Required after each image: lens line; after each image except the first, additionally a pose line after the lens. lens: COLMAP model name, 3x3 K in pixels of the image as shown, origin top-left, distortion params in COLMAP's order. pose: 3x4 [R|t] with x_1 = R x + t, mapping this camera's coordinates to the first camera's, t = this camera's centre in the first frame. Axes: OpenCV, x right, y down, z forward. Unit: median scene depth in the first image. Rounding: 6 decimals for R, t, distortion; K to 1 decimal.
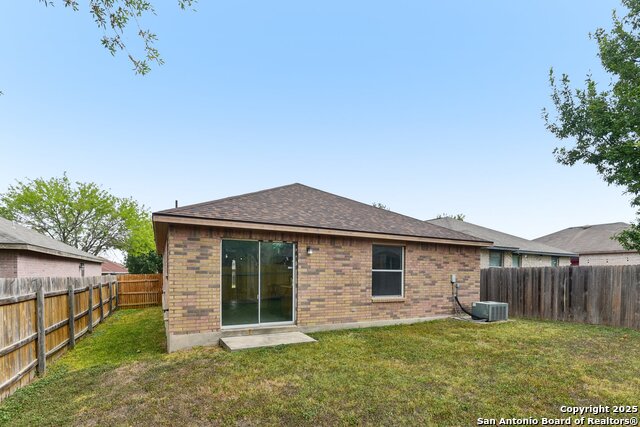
lens RADIAL K [[305.7, 0, 309.3], [0, 305.7, 238.9], [0, 0, 1]] dist [0.001049, 0.000184]
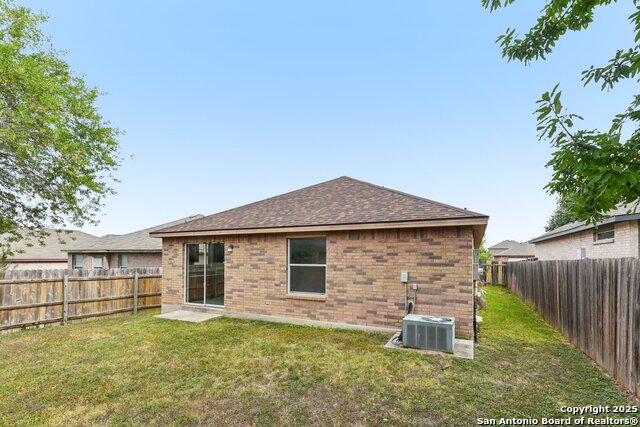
lens RADIAL K [[293.4, 0, 324.5], [0, 293.4, 213.7], [0, 0, 1]] dist [-0.000531, -0.000805]
pose [[0.622645, -0.122815, -0.772806, 1.024233], [0.092181, 0.992242, -0.083418, 0.029172], [0.777056, -0.019298, 0.629136, 0.500342]]
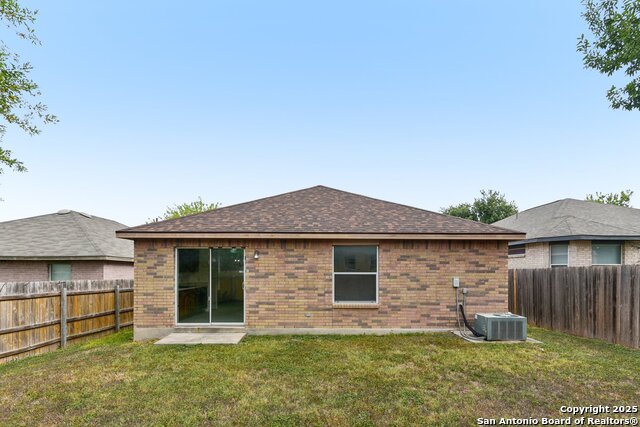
lens RADIAL K [[299.1, 0, 319.3], [0, 299.1, 230.9], [0, 0, 1]] dist [-0.000460, -0.000637]
pose [[0.901363, -0.064647, -0.428212, 0.563520], [0.055109, 0.997879, -0.034648, 0.003201], [0.429544, 0.007632, 0.903014, 0.157599]]
